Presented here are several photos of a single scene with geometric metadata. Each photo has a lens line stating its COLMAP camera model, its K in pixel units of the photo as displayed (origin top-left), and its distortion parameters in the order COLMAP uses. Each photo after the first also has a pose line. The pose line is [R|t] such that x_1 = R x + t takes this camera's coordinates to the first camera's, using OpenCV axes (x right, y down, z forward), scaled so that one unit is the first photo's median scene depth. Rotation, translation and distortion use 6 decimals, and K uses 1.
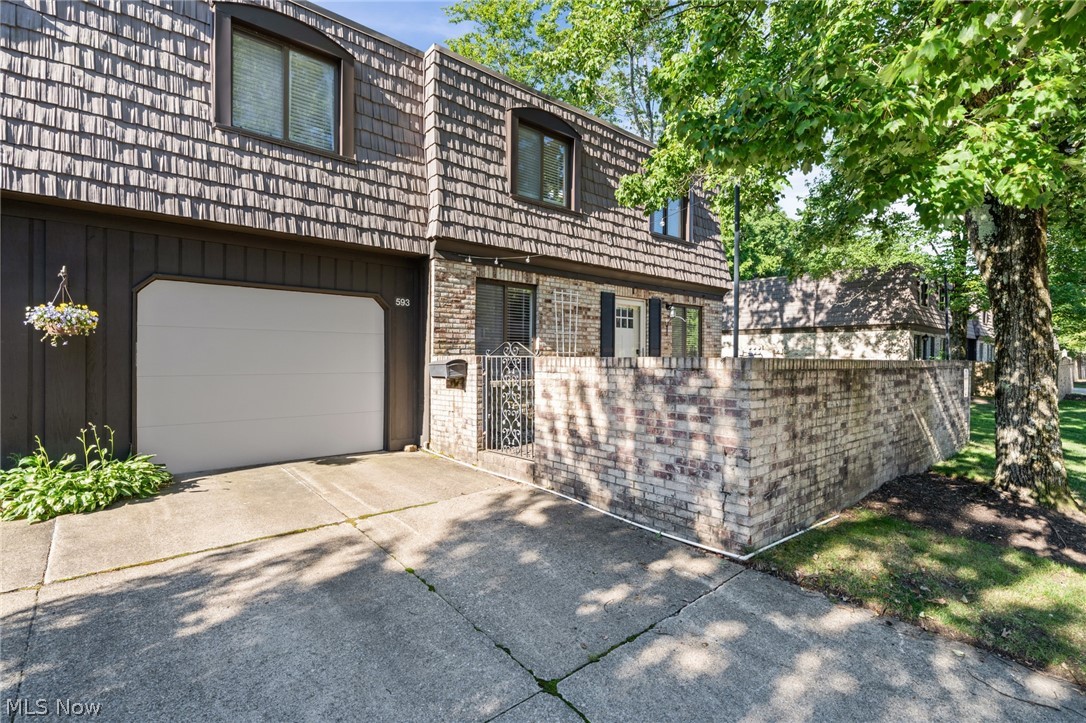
lens RADIAL K [[511.9, 0, 541.1], [0, 511.9, 356.9], [0, 0, 1]] dist [0.002421, 0.000069]
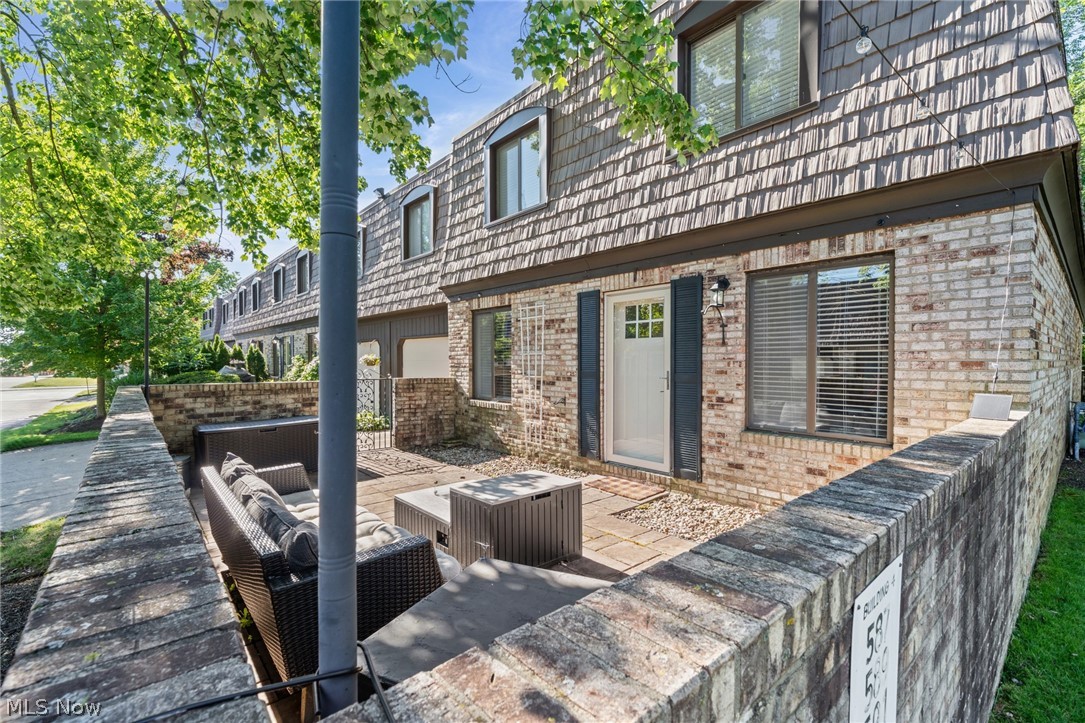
lens RADIAL K [[478.8, 0, 546.9], [0, 478.8, 366.5], [0, 0, 1]] dist [-0.000111, -0.000362]
pose [[0.008811, 0.006710, -0.999939, 0.968581], [0.000895, 0.999977, 0.006718, -0.035141], [0.999961, -0.000954, 0.008805, 1.165672]]
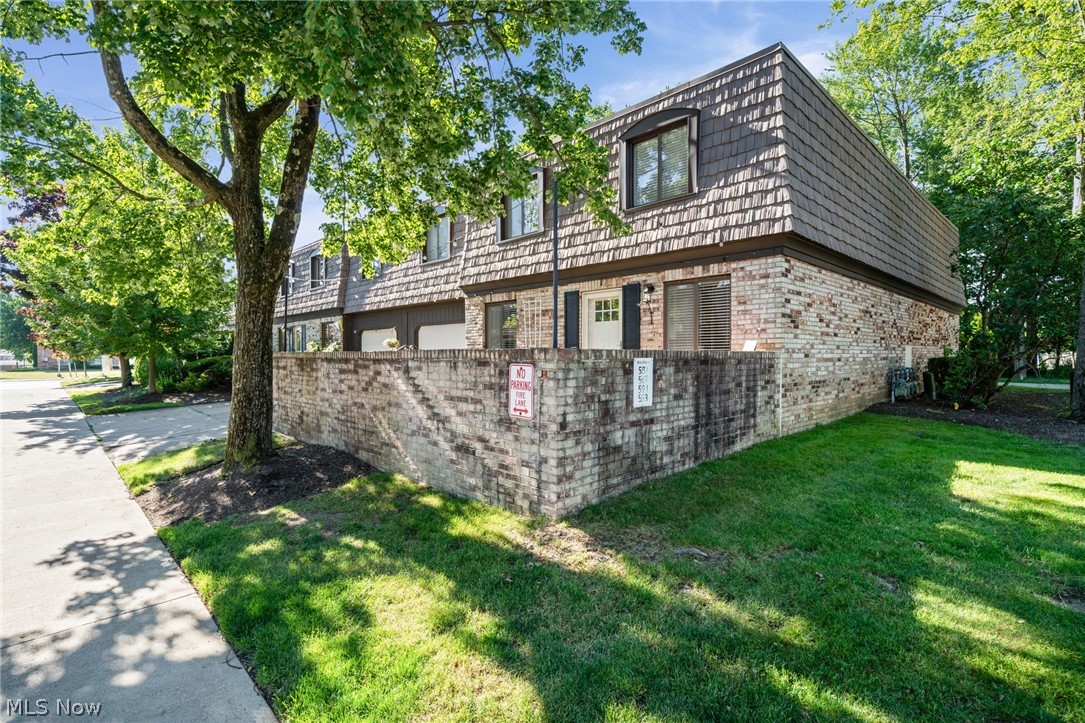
lens RADIAL K [[511.4, 0, 537.4], [0, 511.4, 360.0], [0, 0, 1]] dist [0.002421, 0.000069]
pose [[0.050114, 0.001433, -0.998742, 1.483942], [0.002870, 0.999995, 0.001579, 0.019664], [0.998739, -0.002945, 0.050110, 1.086764]]
